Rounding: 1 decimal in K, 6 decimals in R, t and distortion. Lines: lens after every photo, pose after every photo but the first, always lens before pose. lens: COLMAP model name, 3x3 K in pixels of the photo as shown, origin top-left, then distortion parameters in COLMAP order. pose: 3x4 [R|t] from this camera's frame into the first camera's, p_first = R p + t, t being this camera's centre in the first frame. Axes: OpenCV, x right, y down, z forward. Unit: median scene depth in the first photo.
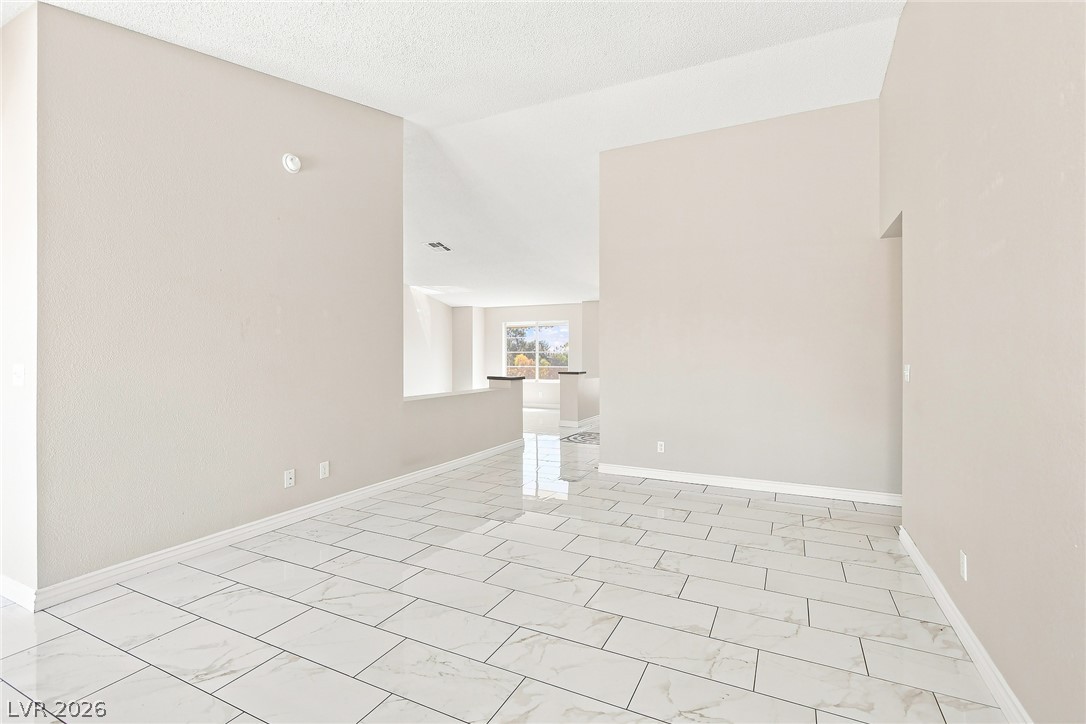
lens RADIAL K [[500.8, 0, 545.5], [0, 500.8, 355.4], [0, 0, 1]] dist [-0.001692, -0.000210]
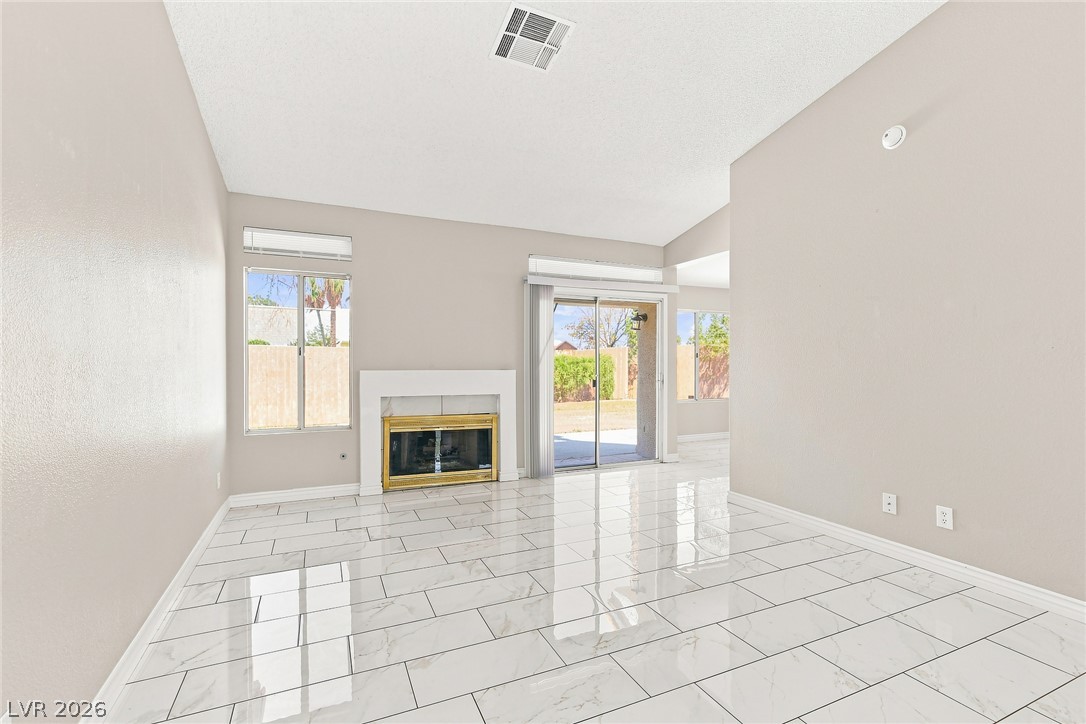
lens RADIAL K [[500.8, 0, 544.1], [0, 500.8, 359.7], [0, 0, 1]] dist [-0.001692, -0.000210]
pose [[-0.634569, -0.001398, -0.772865, 0.569792], [-0.008700, 0.999948, 0.005334, -0.001963], [0.772817, 0.010108, -0.634548, 1.152917]]
